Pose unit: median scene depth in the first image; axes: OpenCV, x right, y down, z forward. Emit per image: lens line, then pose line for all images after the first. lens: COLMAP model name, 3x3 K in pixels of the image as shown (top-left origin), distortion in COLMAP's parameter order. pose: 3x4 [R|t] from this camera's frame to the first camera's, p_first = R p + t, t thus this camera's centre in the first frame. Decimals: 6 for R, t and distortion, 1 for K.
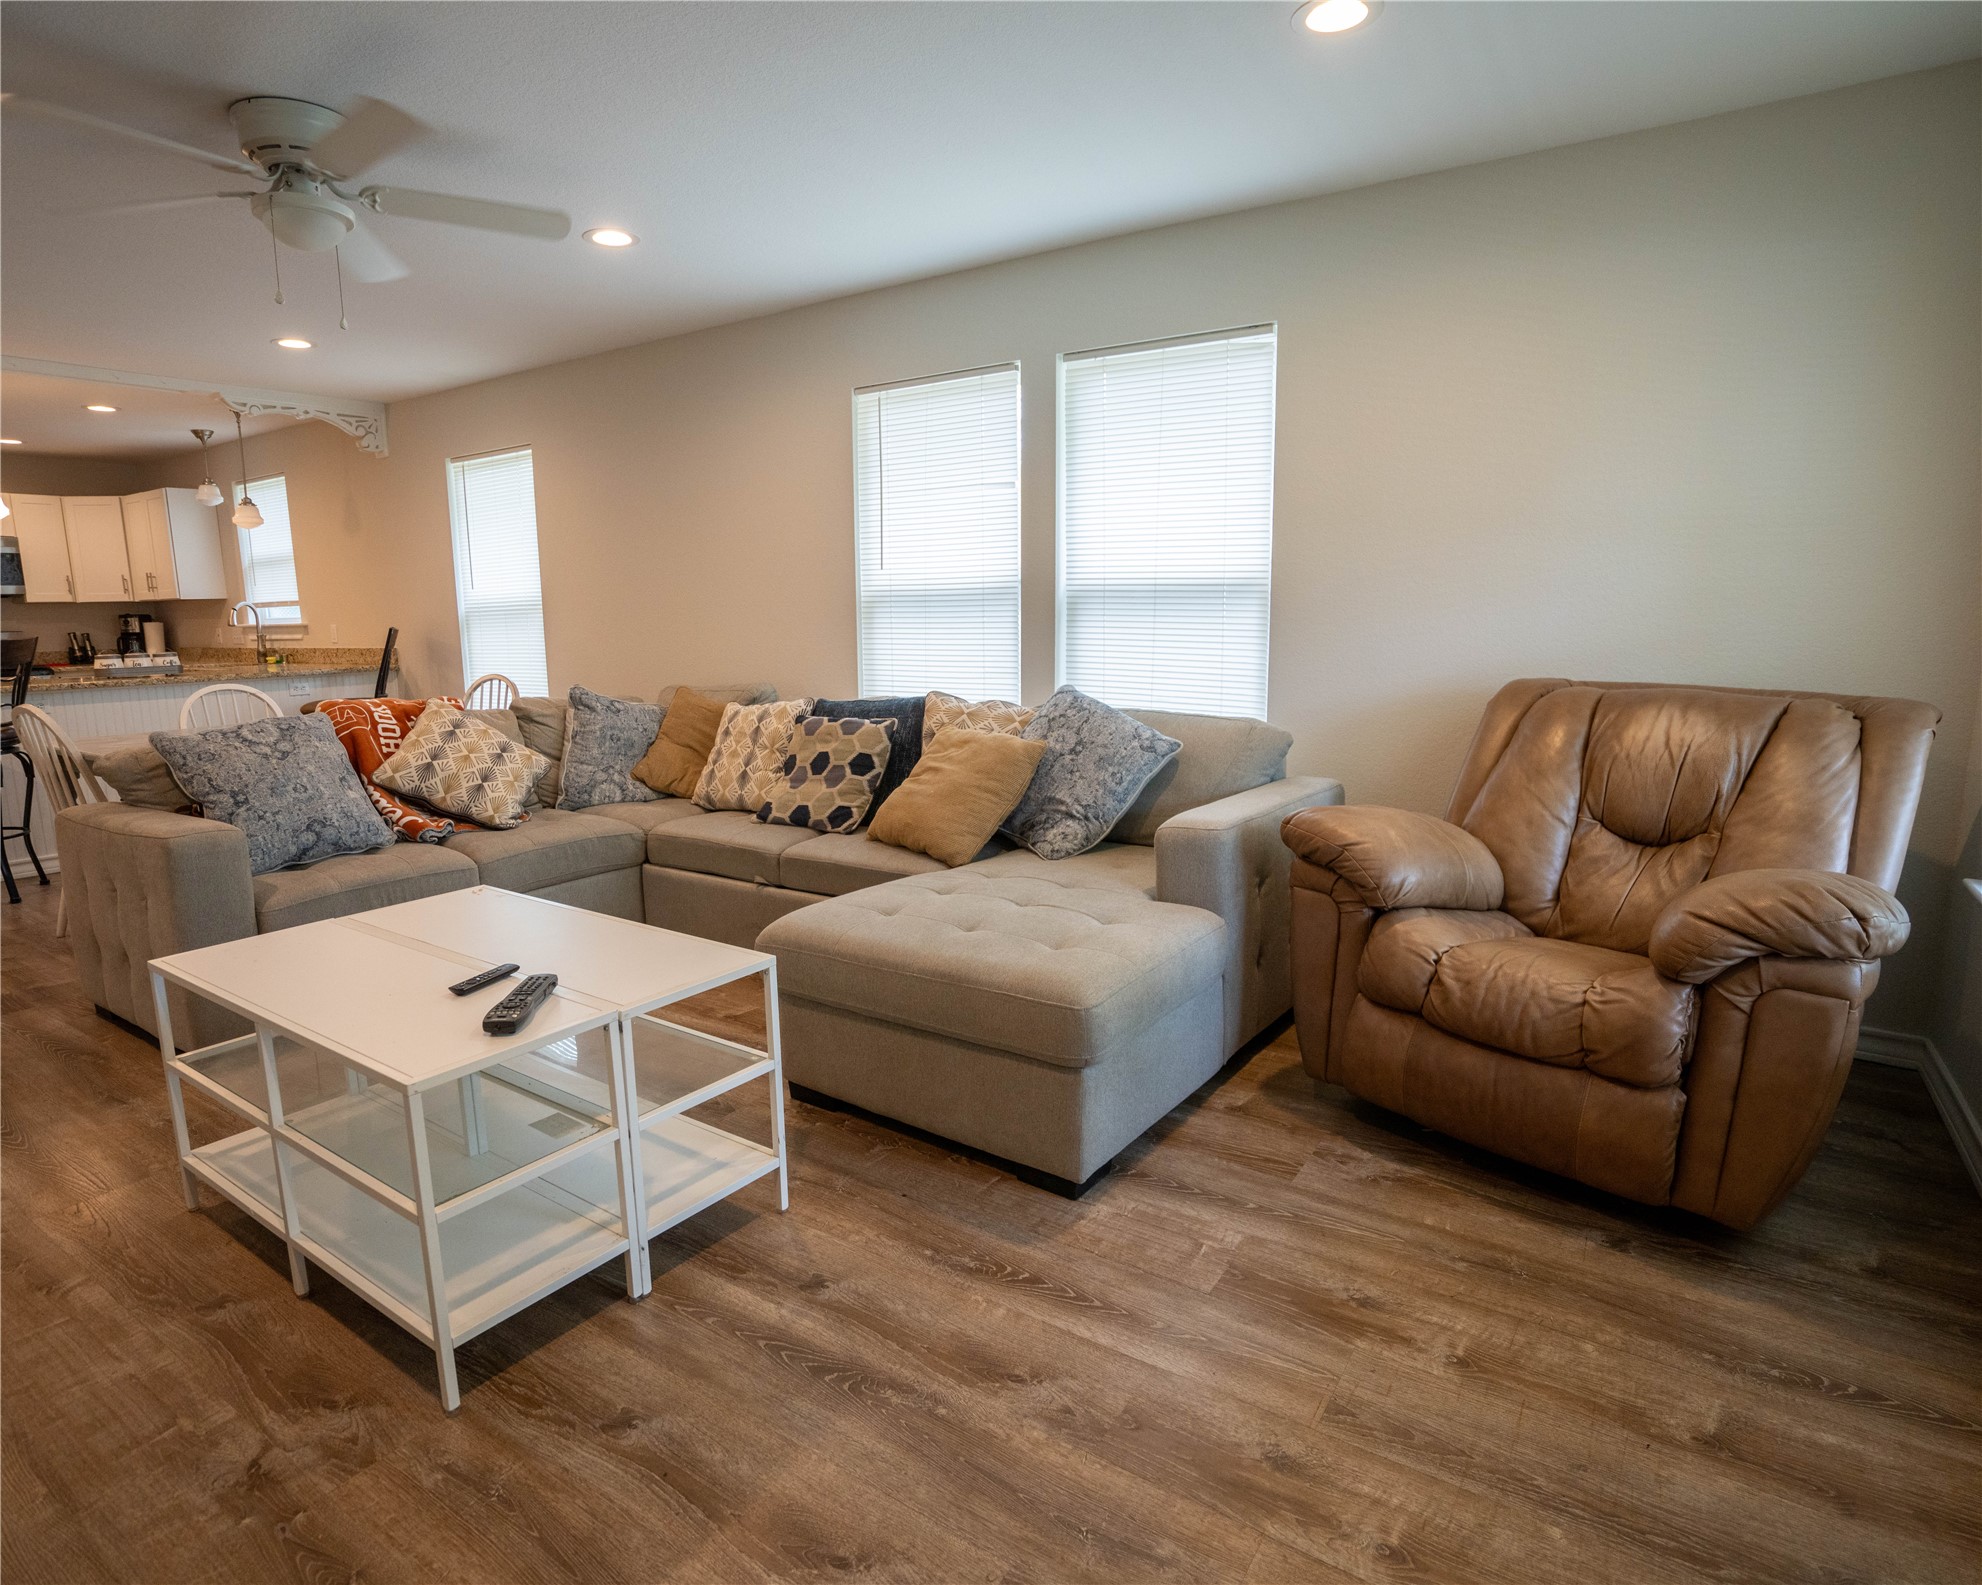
lens RADIAL K [[1070.4, 0, 965.8], [0, 1070.4, 784.6], [0, 0, 1]] dist [-0.000255, -0.000119]
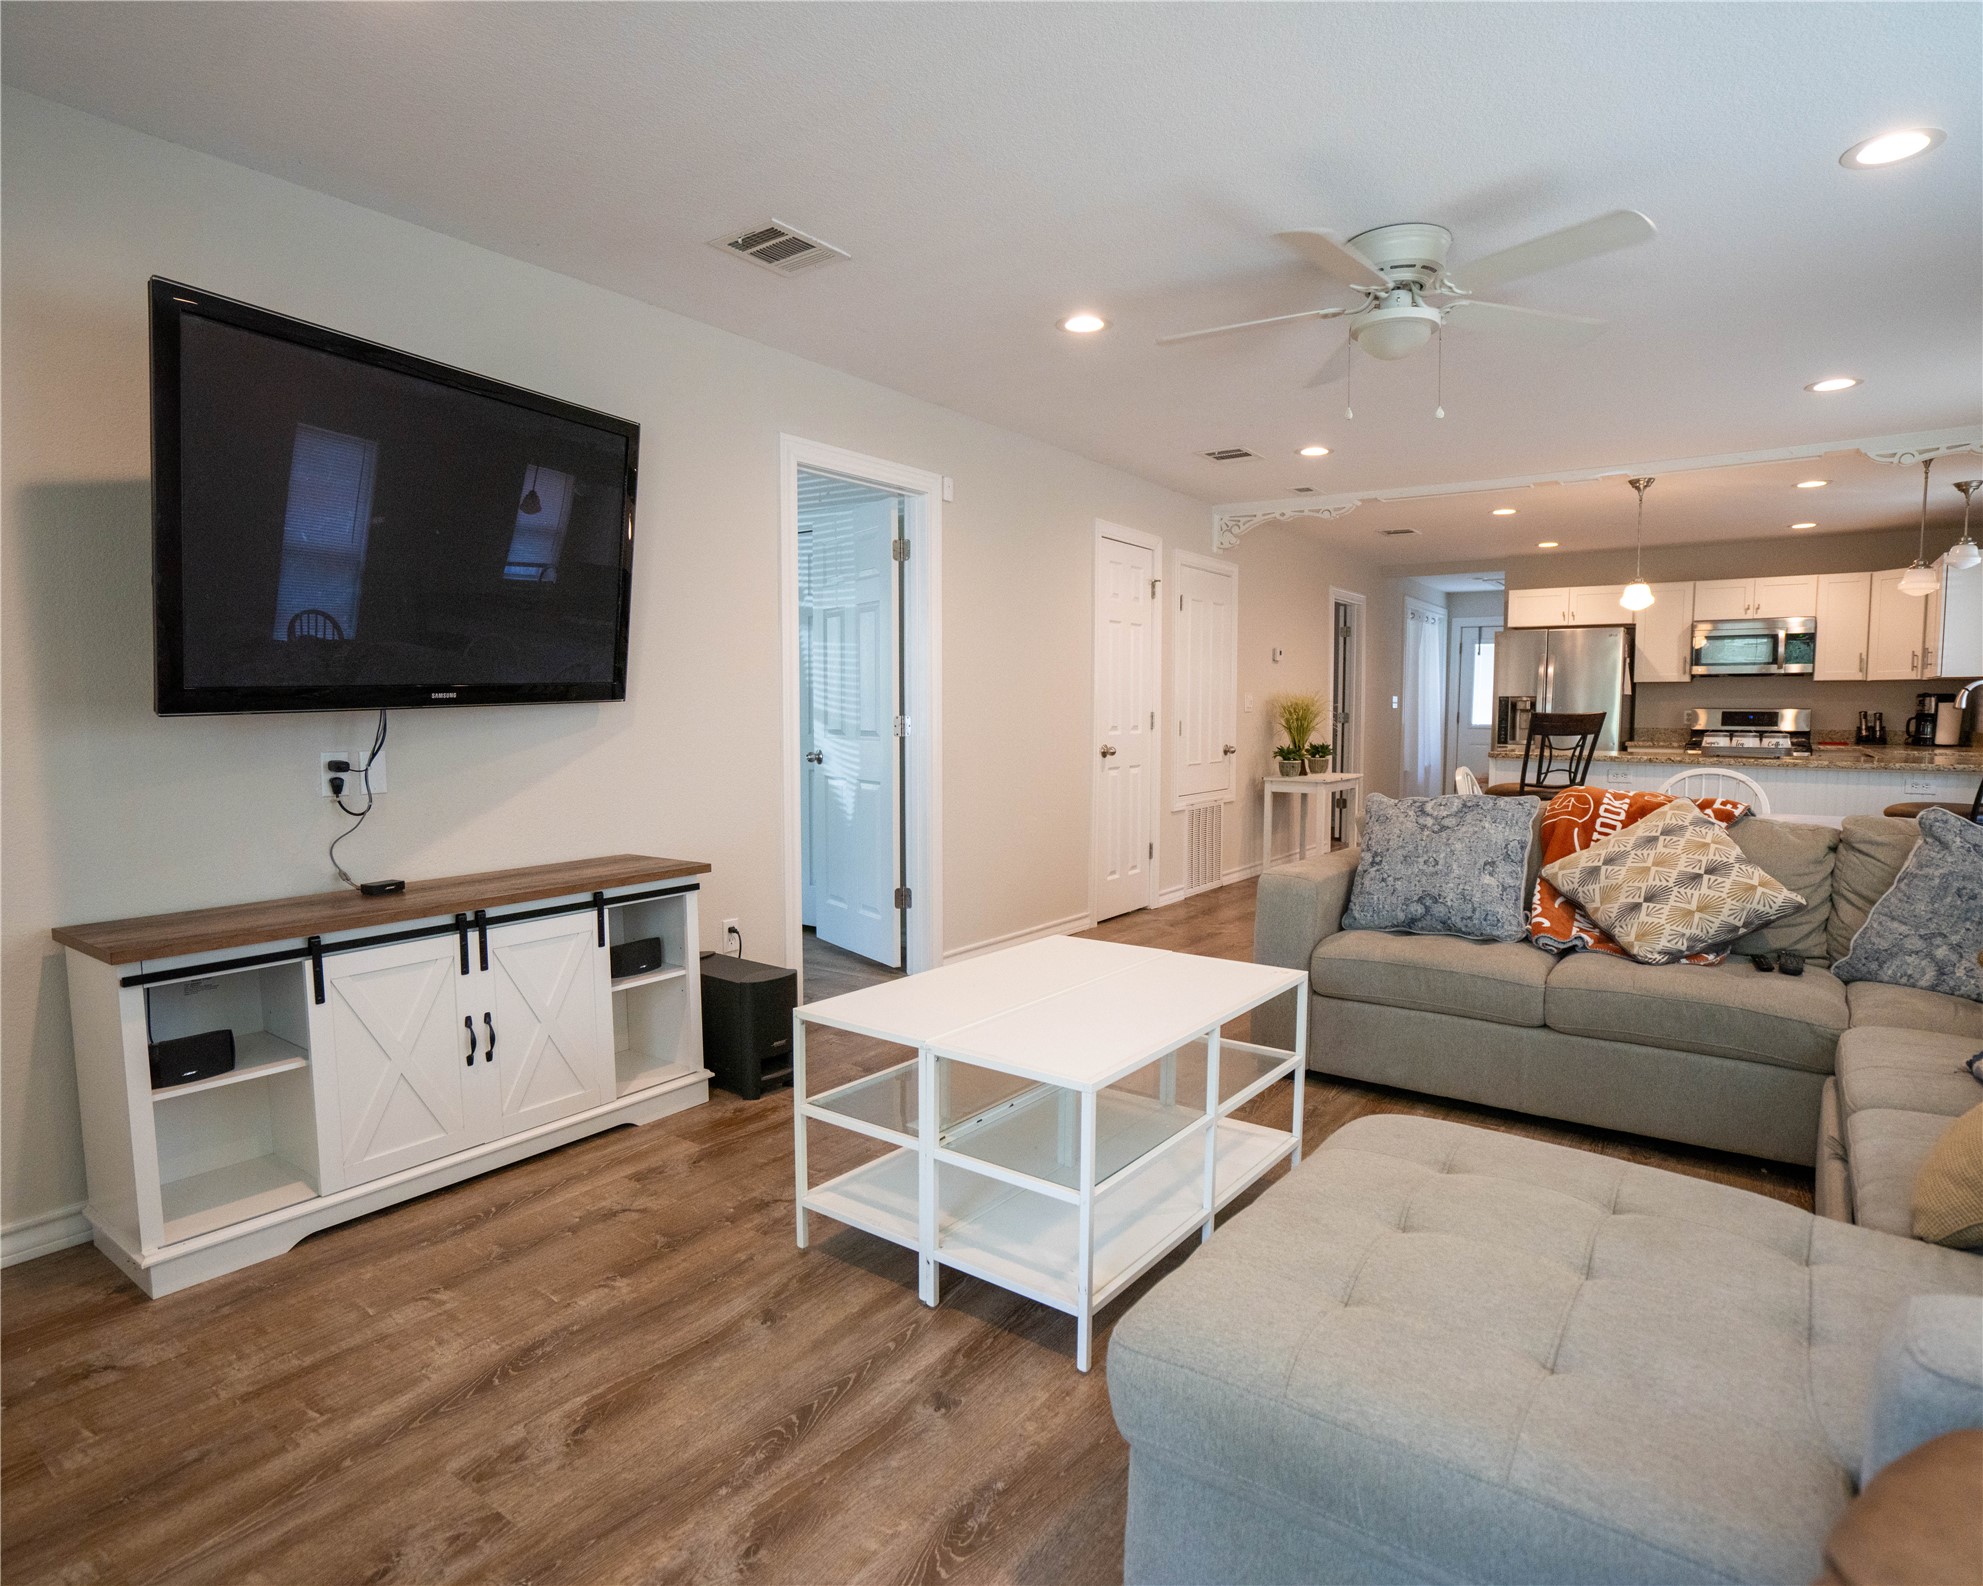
lens RADIAL K [[1136.7, 0, 989.7], [0, 1136.7, 815.3], [0, 0, 1]] dist [-0.017203, -0.001274]
pose [[-0.018385, 0.116239, -0.993051, 0.415789], [-0.161942, 0.979758, 0.117681, -0.088746], [0.986629, 0.162981, 0.000811, 0.498441]]
